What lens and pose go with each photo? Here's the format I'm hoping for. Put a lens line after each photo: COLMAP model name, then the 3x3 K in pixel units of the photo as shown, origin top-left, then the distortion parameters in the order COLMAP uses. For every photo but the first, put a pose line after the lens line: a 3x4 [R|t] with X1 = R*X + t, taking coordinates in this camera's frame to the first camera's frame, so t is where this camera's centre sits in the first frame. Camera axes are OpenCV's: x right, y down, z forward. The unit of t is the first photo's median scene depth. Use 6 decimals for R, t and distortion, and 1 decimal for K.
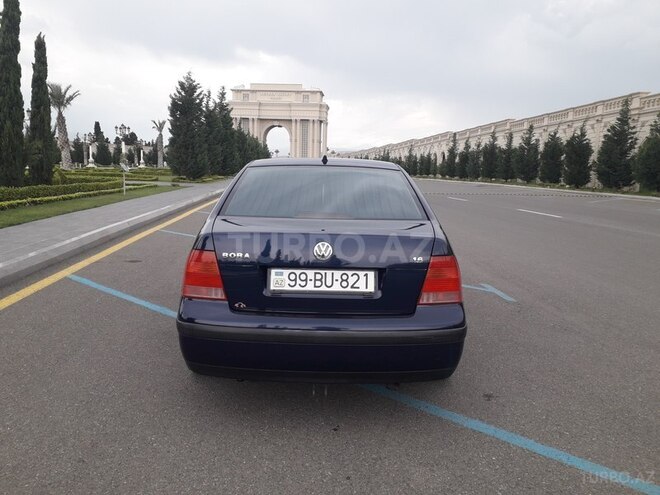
lens RADIAL K [[536.8, 0, 330.0], [0, 536.8, 247.5], [0, 0, 1]] dist [0.077357, -0.108179]
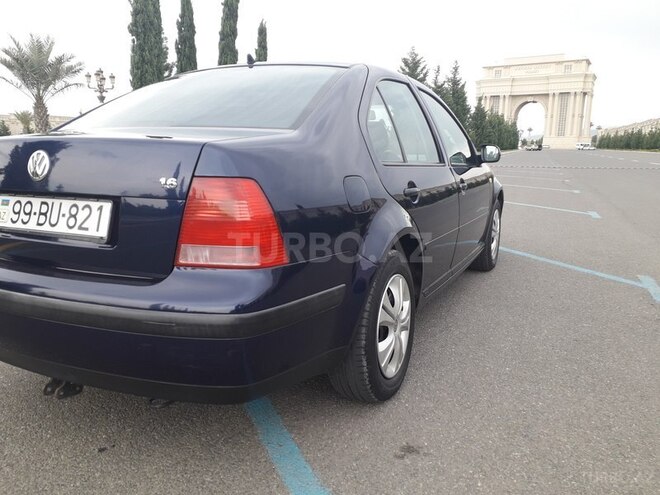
lens RADIAL K [[529.9, 0, 311.3], [0, 529.9, 256.7], [0, 0, 1]] dist [0.020670, -0.013346]
pose [[0.888100, 0.069081, -0.454429, 0.536037], [-0.045238, 0.996978, 0.063149, 0.056494], [0.457418, -0.035525, 0.888542, 0.584979]]
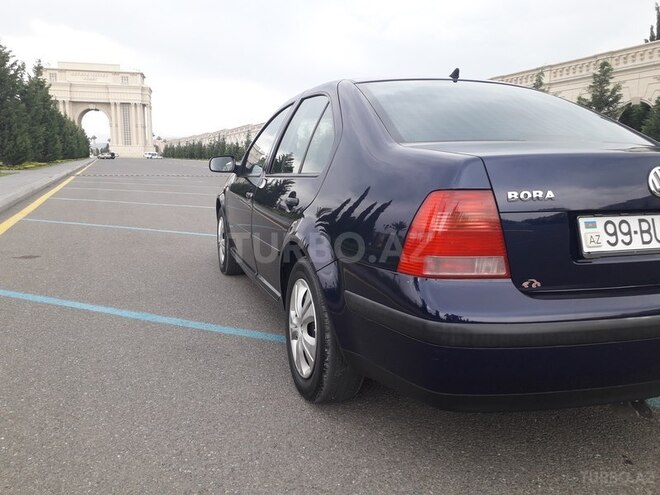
lens RADIAL K [[536.8, 0, 330.0], [0, 536.8, 247.5], [0, 0, 1]] dist [0.077357, -0.108179]
pose [[0.953952, -0.064888, 0.292856, -0.535763], [0.057727, 0.997786, 0.033038, 0.037383], [-0.294351, -0.014611, 0.955586, 0.514786]]
